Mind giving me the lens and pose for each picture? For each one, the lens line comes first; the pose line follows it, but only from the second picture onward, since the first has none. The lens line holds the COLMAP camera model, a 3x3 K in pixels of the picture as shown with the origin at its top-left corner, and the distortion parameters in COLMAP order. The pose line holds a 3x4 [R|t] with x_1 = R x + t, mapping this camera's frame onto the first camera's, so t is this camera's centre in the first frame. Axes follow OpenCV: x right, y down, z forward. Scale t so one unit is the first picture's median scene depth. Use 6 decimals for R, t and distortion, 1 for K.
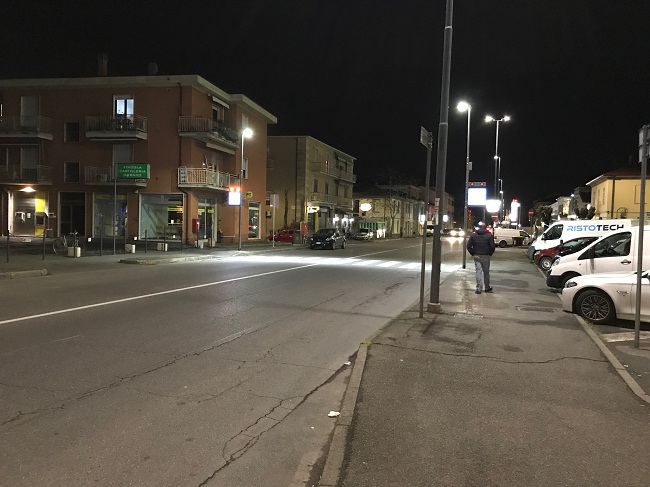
lens RADIAL K [[539.5, 0, 326.4], [0, 539.5, 250.1], [0, 0, 1]] dist [0.046867, -0.054873]
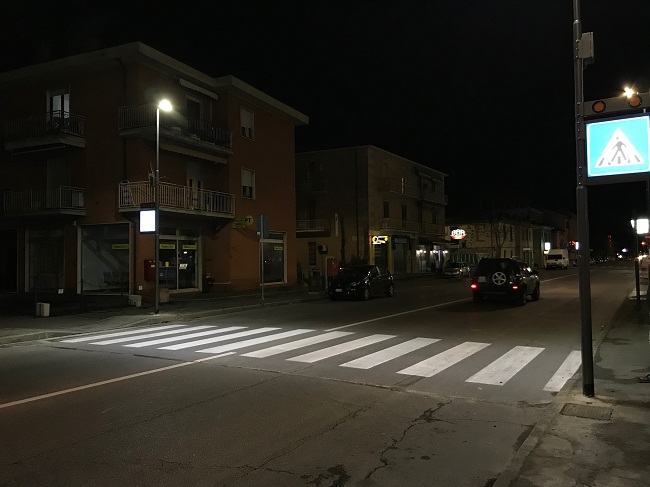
lens RADIAL K [[539.5, 0, 320.4], [0, 539.5, 247.9], [0, 0, 1]] dist [0.046867, -0.054873]
pose [[0.972220, -0.045788, -0.229548, 0.100380], [0.029228, 0.996753, -0.075029, -0.014587], [0.232238, 0.066236, 0.970401, 0.367656]]
